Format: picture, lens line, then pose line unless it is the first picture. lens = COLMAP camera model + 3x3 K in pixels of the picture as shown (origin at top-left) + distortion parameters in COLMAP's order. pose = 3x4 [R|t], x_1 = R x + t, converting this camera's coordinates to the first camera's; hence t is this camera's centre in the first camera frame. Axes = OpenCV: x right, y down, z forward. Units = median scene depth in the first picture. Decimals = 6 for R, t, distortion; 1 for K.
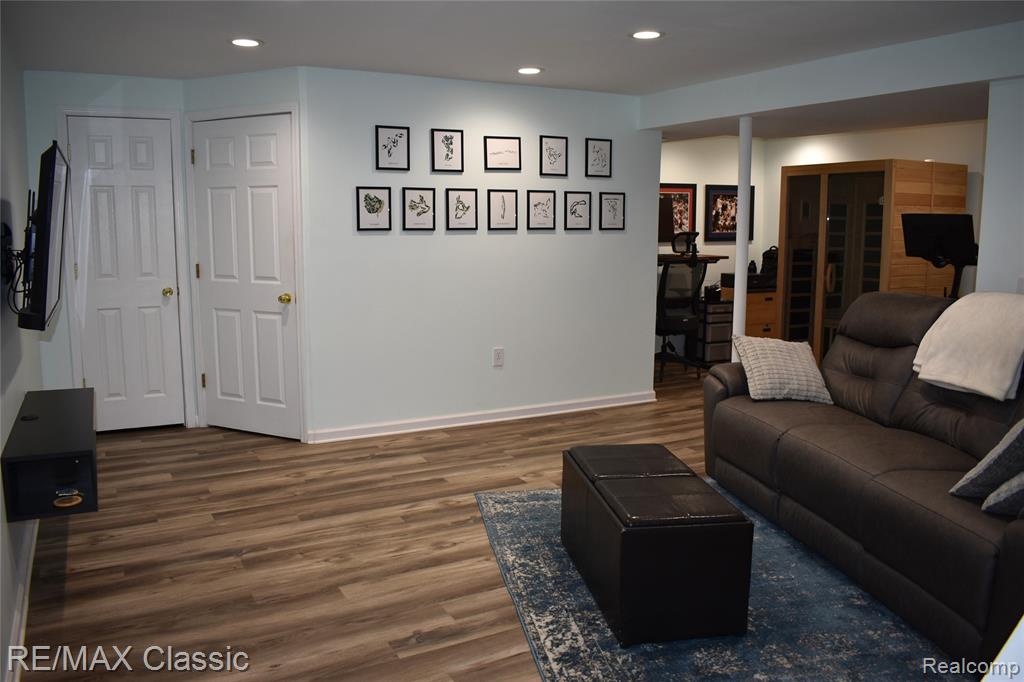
lens RADIAL K [[798.0, 0, 510.3], [0, 798.0, 339.0], [0, 0, 1]] dist [-0.097091, 0.018148]
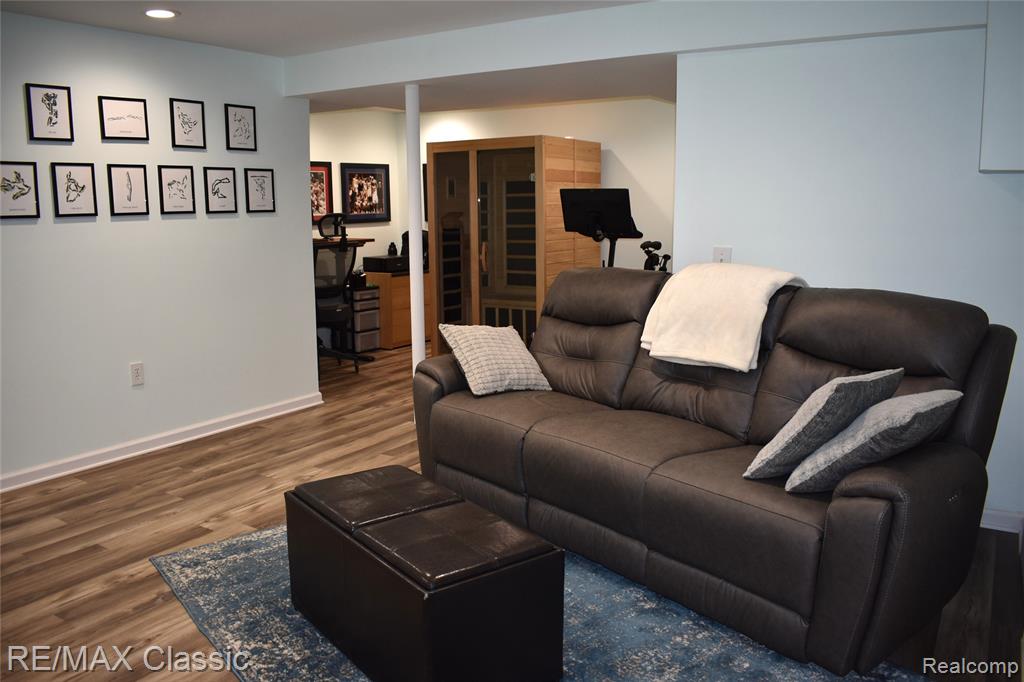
lens RADIAL K [[798.0, 0, 511.5], [0, 798.0, 339.6], [0, 0, 1]] dist [-0.097091, 0.018148]
pose [[0.874153, -0.087947, 0.477622, -0.085083], [0.078641, 0.996121, 0.039490, -0.019445], [-0.479242, 0.003040, 0.877678, 0.190799]]
